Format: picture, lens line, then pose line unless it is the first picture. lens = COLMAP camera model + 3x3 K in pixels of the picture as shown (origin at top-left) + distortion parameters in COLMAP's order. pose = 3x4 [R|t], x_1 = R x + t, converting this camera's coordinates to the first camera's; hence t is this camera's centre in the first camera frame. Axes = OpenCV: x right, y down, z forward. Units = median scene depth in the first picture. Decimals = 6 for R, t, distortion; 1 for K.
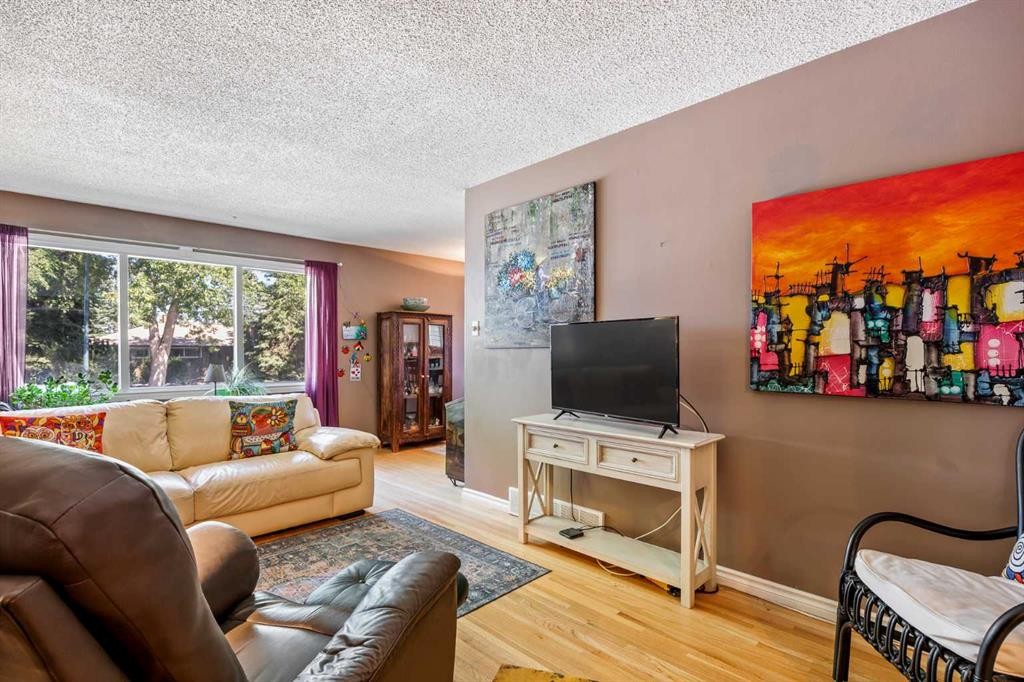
lens RADIAL K [[492.1, 0, 510.3], [0, 492.1, 355.0], [0, 0, 1]] dist [-0.013491, 0.000126]
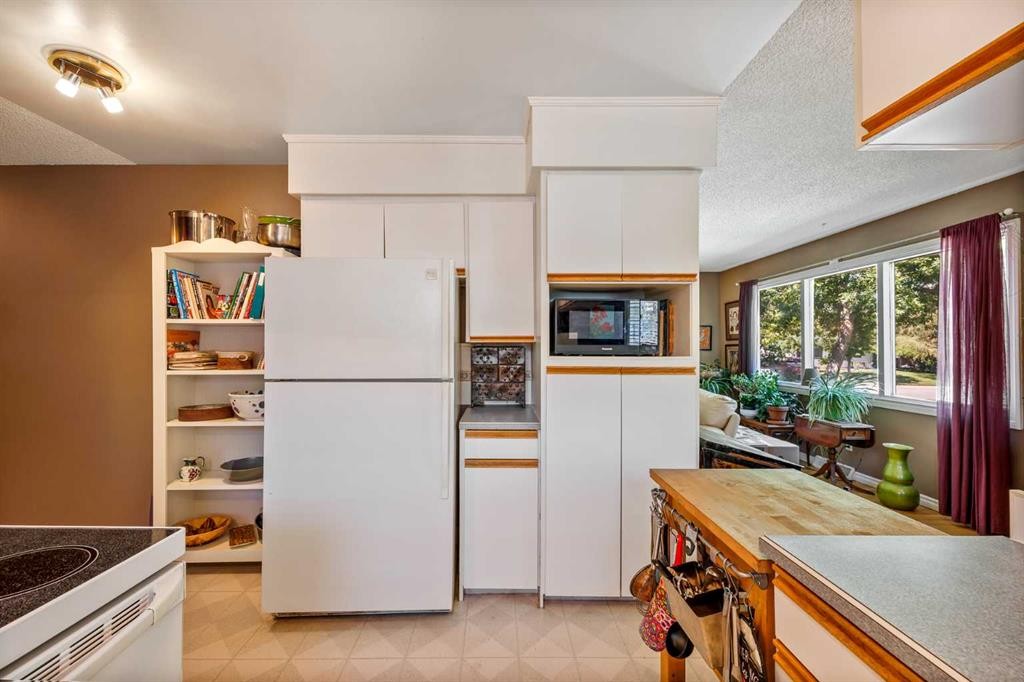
lens RADIAL K [[425.1, 0, 499.2], [0, 425.1, 346.2], [0, 0, 1]] dist [0.001572, 0.000135]
pose [[-0.709820, 0.001999, -0.704380, 0.759846], [-0.005884, 0.999944, 0.008767, -0.049047], [0.704359, 0.010368, -0.709769, 1.653865]]
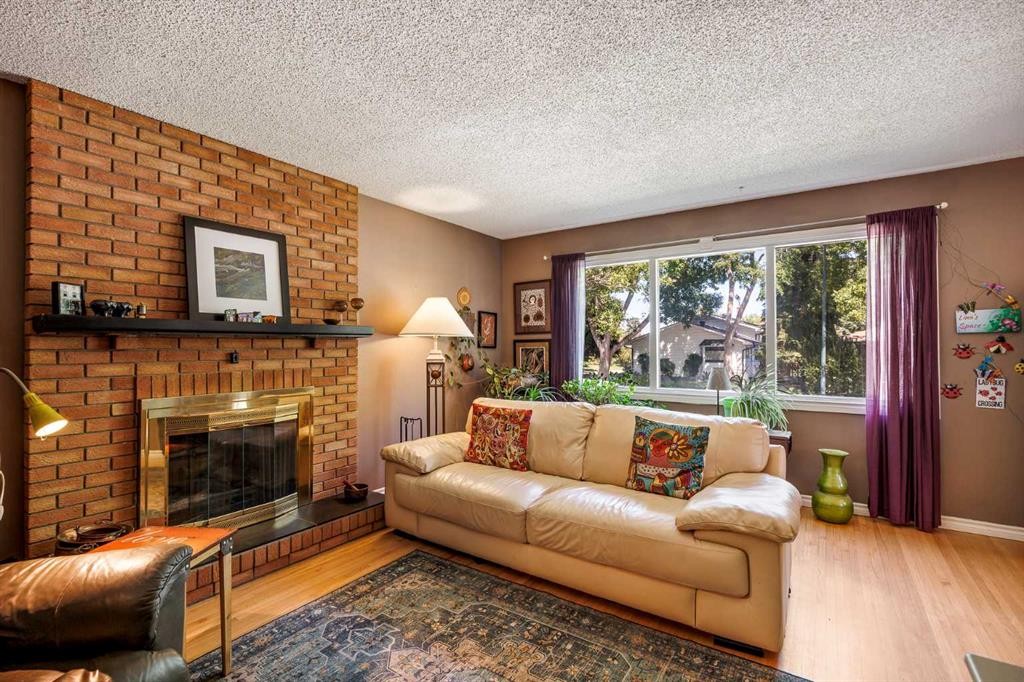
lens RADIAL K [[468.7, 0, 507.7], [0, 468.7, 344.0], [0, 0, 1]] dist [-0.012119, 0.000016]
pose [[0.177875, -0.003558, -0.984047, 0.183233], [-0.007262, 0.999961, -0.004928, -0.023960], [0.984026, 0.008023, 0.177842, 0.694178]]
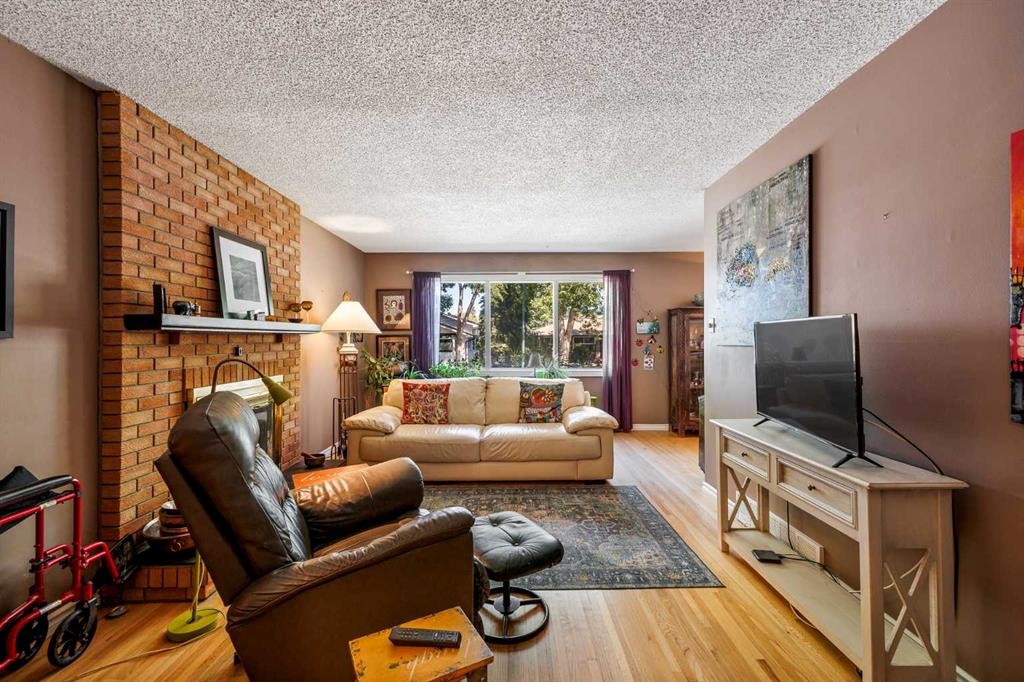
lens RADIAL K [[433.9, 0, 517.1], [0, 433.9, 336.3], [0, 0, 1]] dist [0.002179, 0.000294]
pose [[0.720488, -0.003974, -0.693456, 0.311444], [-0.005297, 0.999923, -0.011233, -0.023629], [0.693447, 0.011766, 0.720411, 0.098142]]
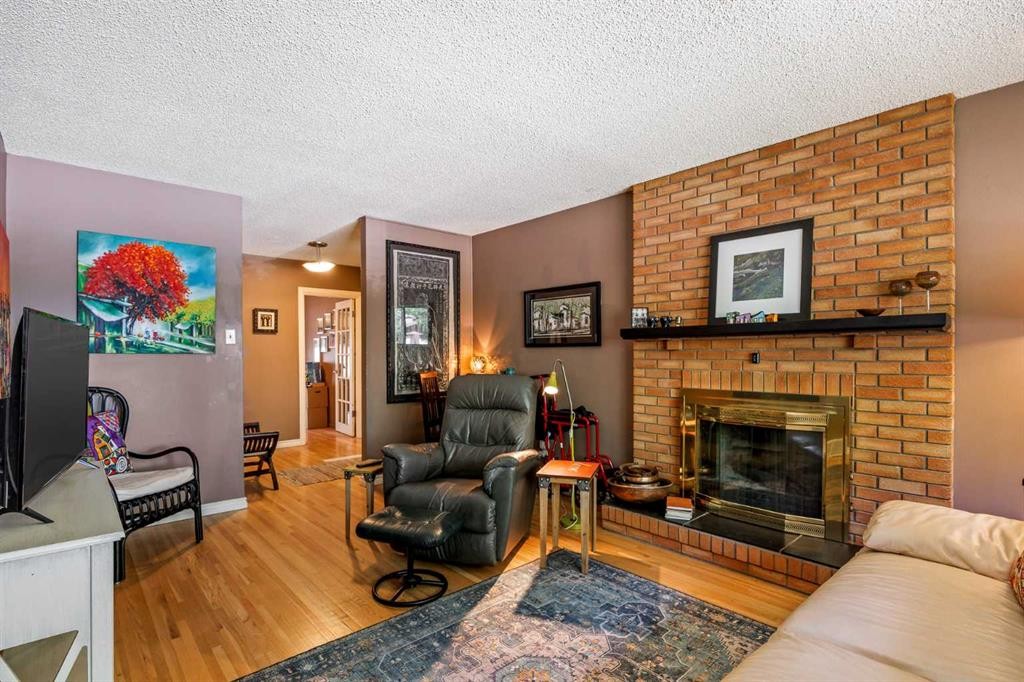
lens RADIAL K [[500.4, 0, 490.3], [0, 500.4, 353.6], [0, 0, 1]] dist [-0.000597, -0.000119]
pose [[-0.996603, 0.007590, 0.082005, -0.330284], [0.008796, 0.999858, 0.014352, -0.025203], [-0.081884, 0.015024, -0.996529, 1.333204]]
